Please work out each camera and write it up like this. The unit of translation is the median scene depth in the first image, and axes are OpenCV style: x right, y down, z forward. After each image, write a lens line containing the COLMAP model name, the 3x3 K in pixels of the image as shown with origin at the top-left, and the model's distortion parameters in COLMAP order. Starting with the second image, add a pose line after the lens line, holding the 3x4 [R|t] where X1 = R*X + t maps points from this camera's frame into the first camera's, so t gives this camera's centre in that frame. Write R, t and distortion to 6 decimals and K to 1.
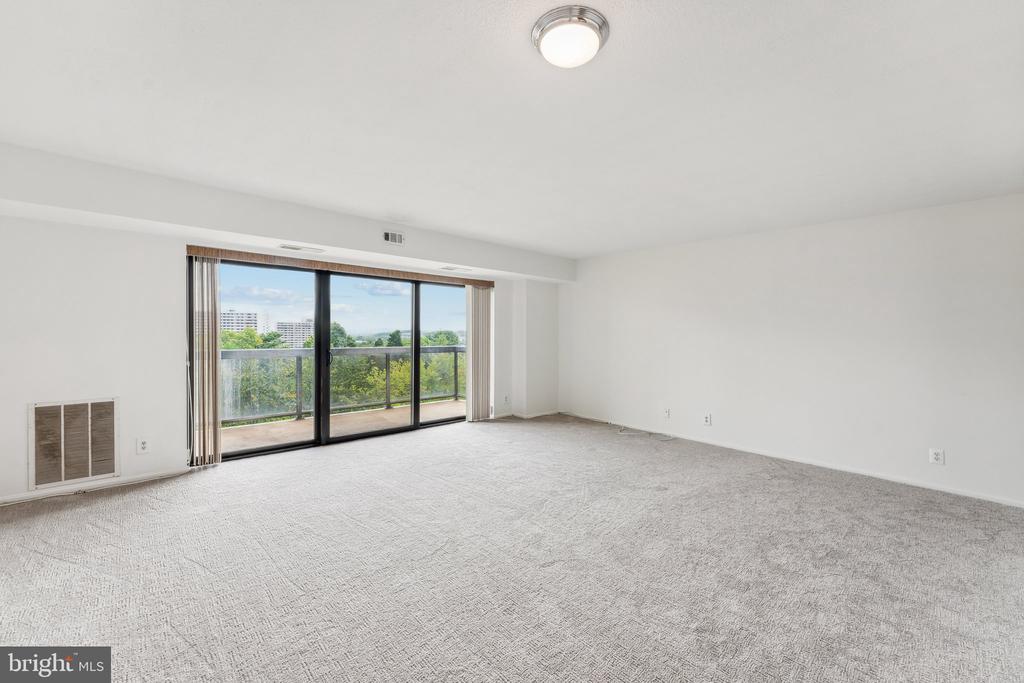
lens RADIAL K [[416.0, 0, 502.1], [0, 416.0, 339.3], [0, 0, 1]] dist [0.001588, 0.000323]
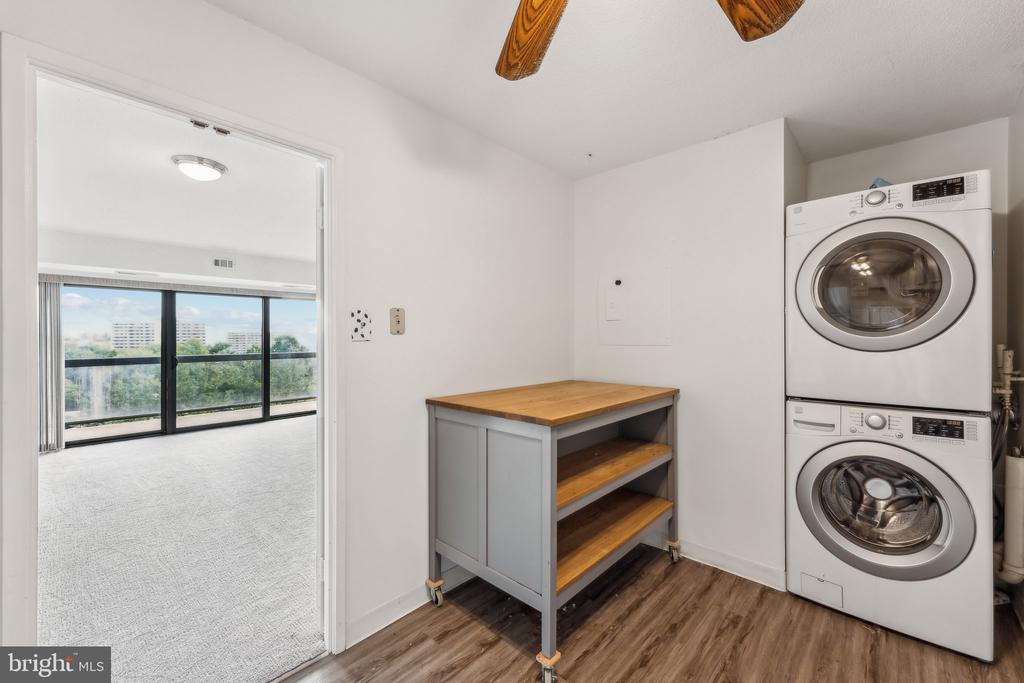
lens RADIAL K [[416.0, 0, 502.1], [0, 416.0, 339.3], [0, 0, 1]] dist [0.001588, 0.000323]
pose [[0.996336, -0.019147, 0.083359, 0.432332], [0.020318, 0.999706, -0.013221, 0.013116], [-0.083081, 0.014866, 0.996432, -0.280881]]
